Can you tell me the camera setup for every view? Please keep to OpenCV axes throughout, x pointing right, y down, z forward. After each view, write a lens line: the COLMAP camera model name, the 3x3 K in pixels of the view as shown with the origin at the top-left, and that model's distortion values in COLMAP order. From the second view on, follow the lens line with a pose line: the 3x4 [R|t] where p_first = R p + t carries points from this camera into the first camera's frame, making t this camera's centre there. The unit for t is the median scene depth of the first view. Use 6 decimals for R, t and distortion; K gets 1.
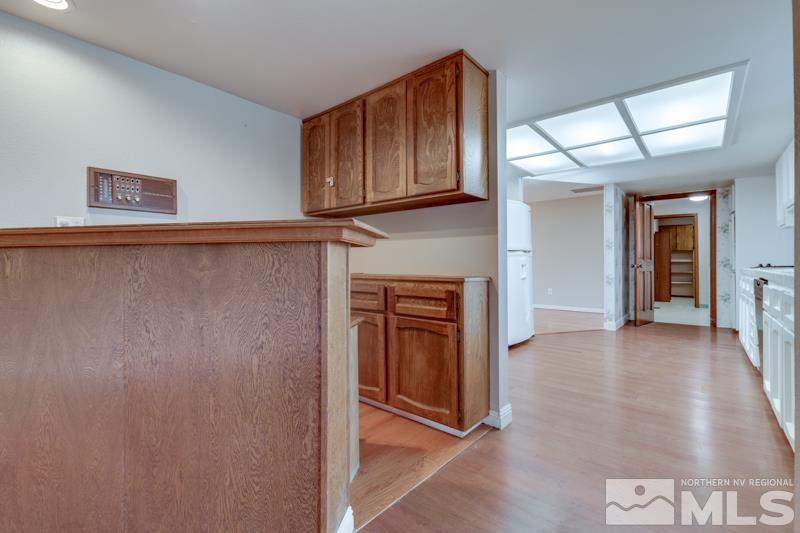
lens RADIAL K [[354.0, 0, 404.2], [0, 354.0, 267.4], [0, 0, 1]] dist [0.009563, -0.003086]
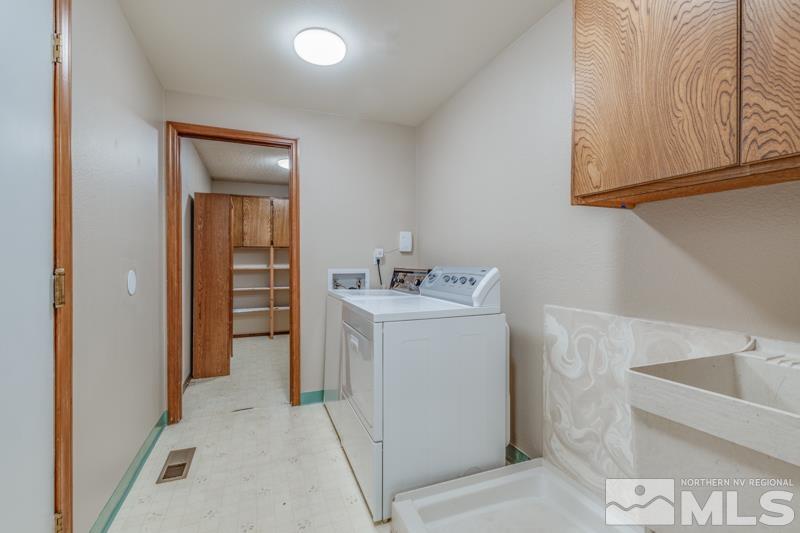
lens RADIAL K [[354.0, 0, 394.8], [0, 354.0, 266.5], [0, 0, 1]] dist [0.009563, -0.003086]
pose [[0.478578, 0.002534, 0.878041, 0.855886], [0.002506, 0.999988, -0.004252, -0.033941], [-0.878041, 0.004235, 0.478566, 1.140885]]
